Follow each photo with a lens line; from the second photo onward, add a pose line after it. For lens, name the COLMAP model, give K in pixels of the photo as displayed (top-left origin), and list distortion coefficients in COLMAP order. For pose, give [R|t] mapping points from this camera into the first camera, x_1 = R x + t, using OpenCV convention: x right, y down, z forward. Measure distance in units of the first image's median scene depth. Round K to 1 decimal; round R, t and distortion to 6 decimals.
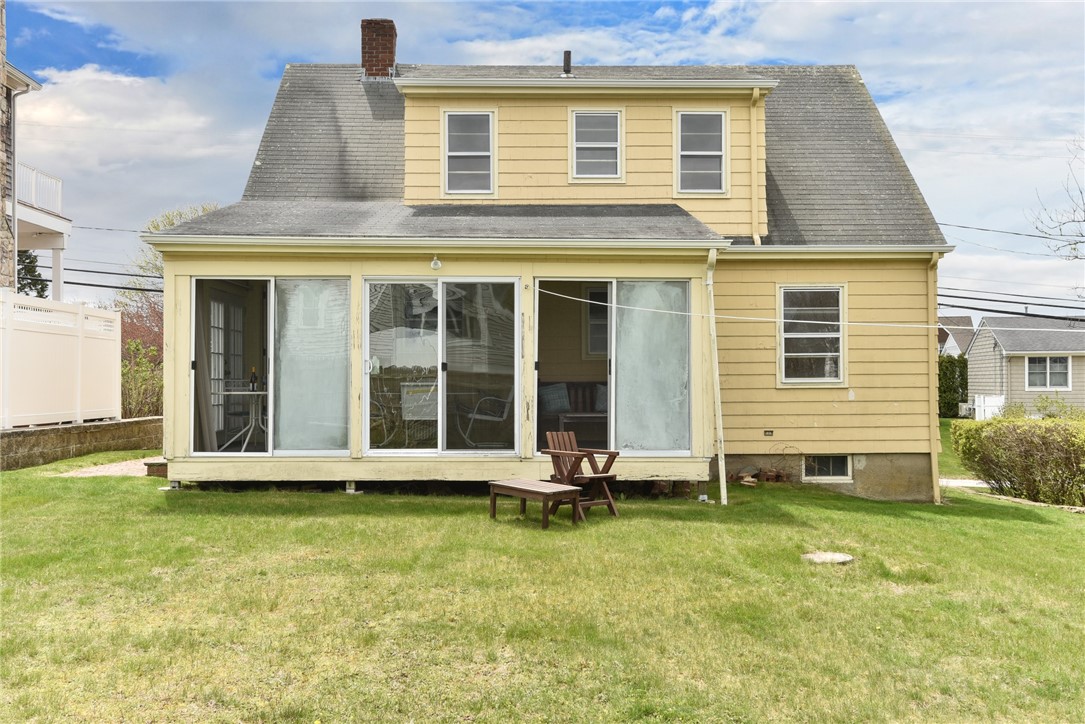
lens RADIAL K [[1070.0, 0, 542.5], [0, 1070.0, 362.0], [0, 0, 1]] dist [0.003225, 0.000244]
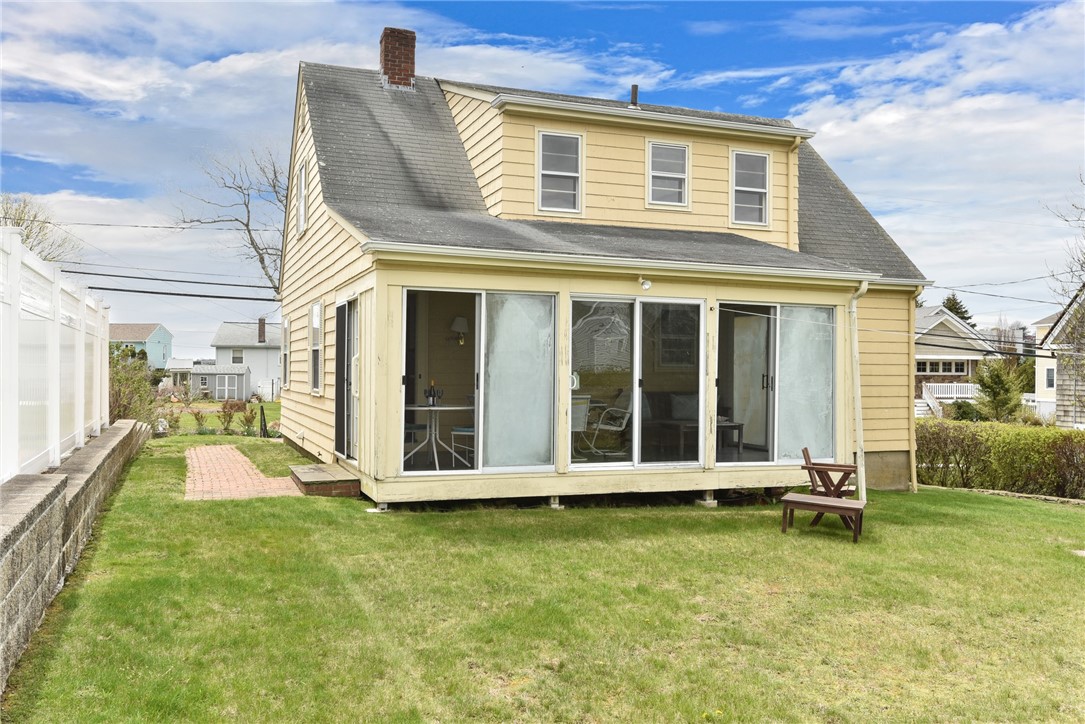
lens RADIAL K [[937.0, 0, 542.5], [0, 937.0, 362.0], [0, 0, 1]] dist [0.003617, 0.000423]
pose [[0.942181, 0.012809, 0.334859, -0.397542], [-0.016661, 0.999824, 0.008635, -0.018182], [-0.334690, -0.013715, 0.942229, 0.141681]]
